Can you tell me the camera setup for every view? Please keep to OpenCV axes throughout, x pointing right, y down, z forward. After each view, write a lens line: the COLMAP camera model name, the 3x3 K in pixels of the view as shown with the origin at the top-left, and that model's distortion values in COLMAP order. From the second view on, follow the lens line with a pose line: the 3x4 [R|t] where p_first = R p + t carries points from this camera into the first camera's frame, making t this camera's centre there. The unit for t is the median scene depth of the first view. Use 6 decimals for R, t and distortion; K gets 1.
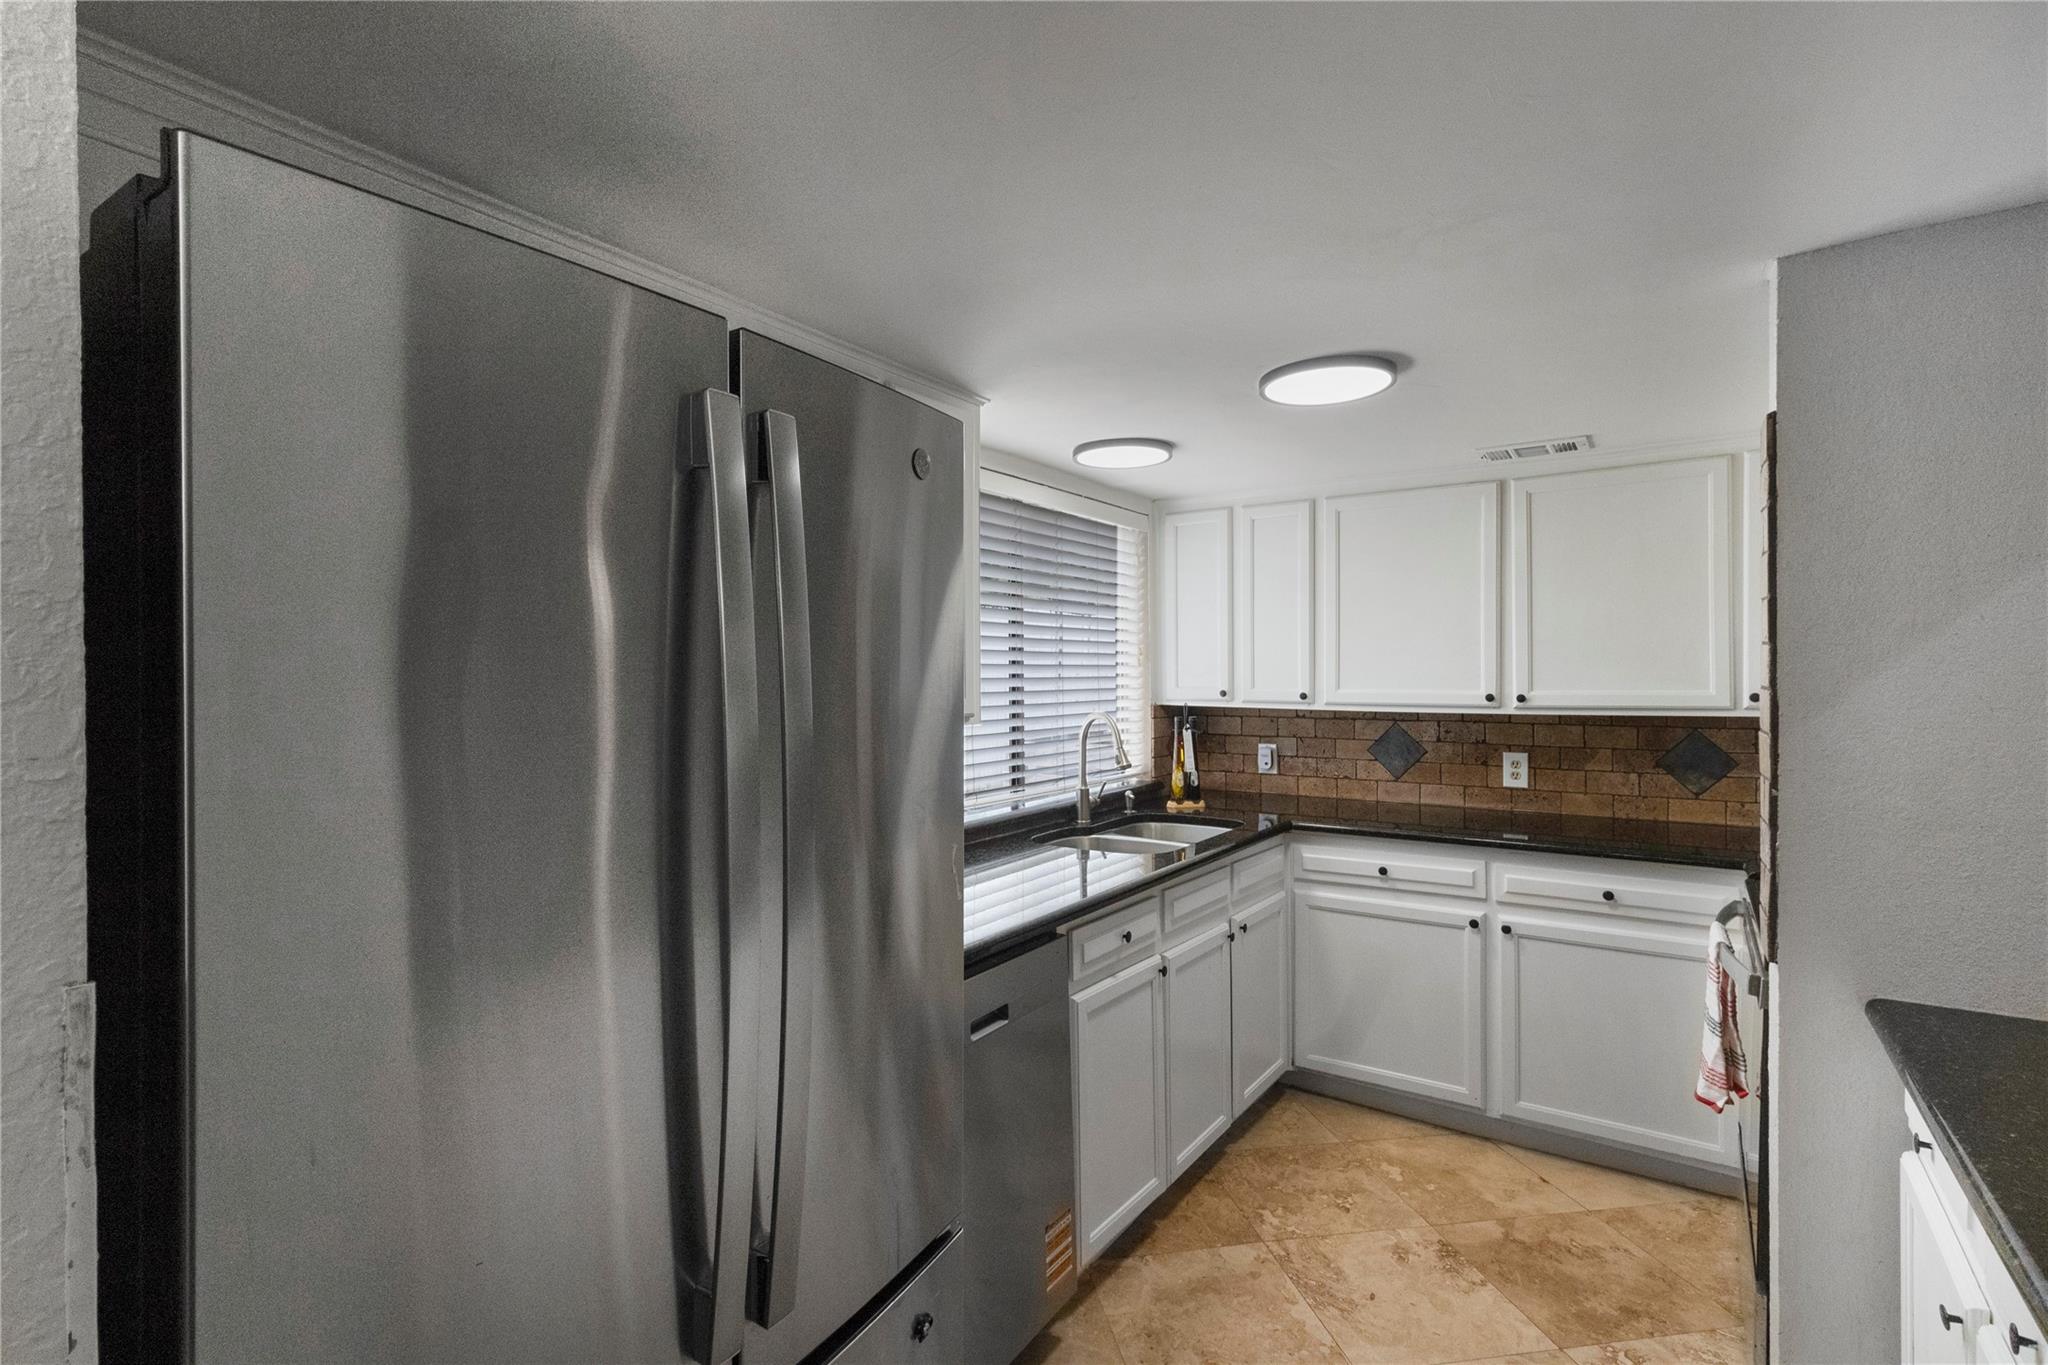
lens RADIAL K [[974.1, 0, 1017.8], [0, 974.1, 651.1], [0, 0, 1]] dist [0.003088, 0.000099]
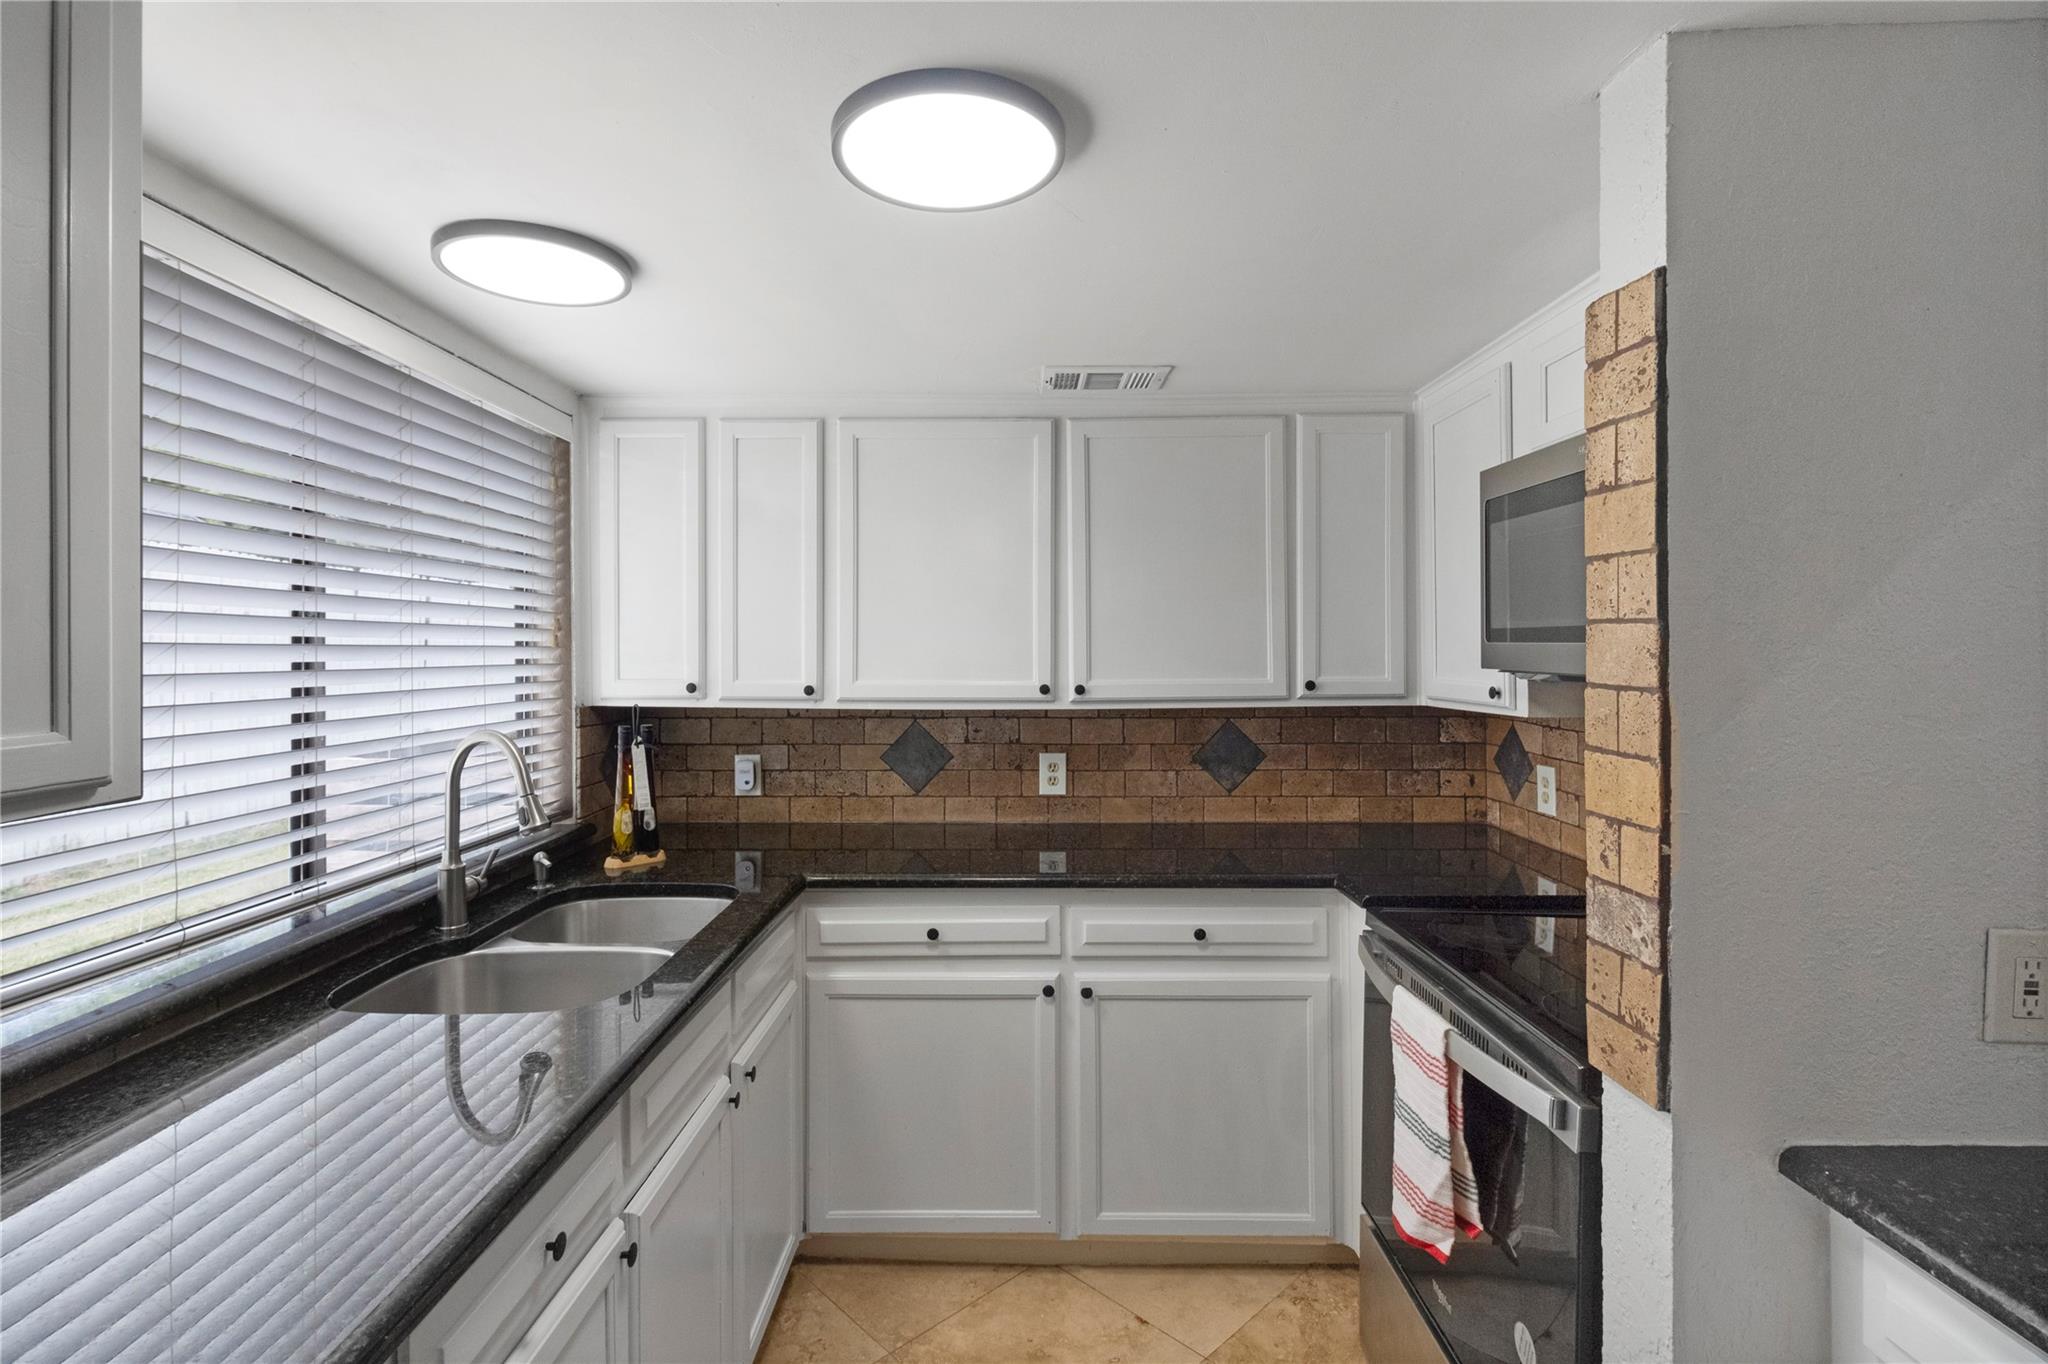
lens RADIAL K [[974.1, 0, 1017.8], [0, 974.1, 650.6], [0, 0, 1]] dist [0.003088, 0.000099]
pose [[0.833469, 0.001961, 0.552562, 0.025728], [-0.013136, 0.999781, 0.016266, 0.003335], [-0.552409, -0.020815, 0.833313, 0.331114]]
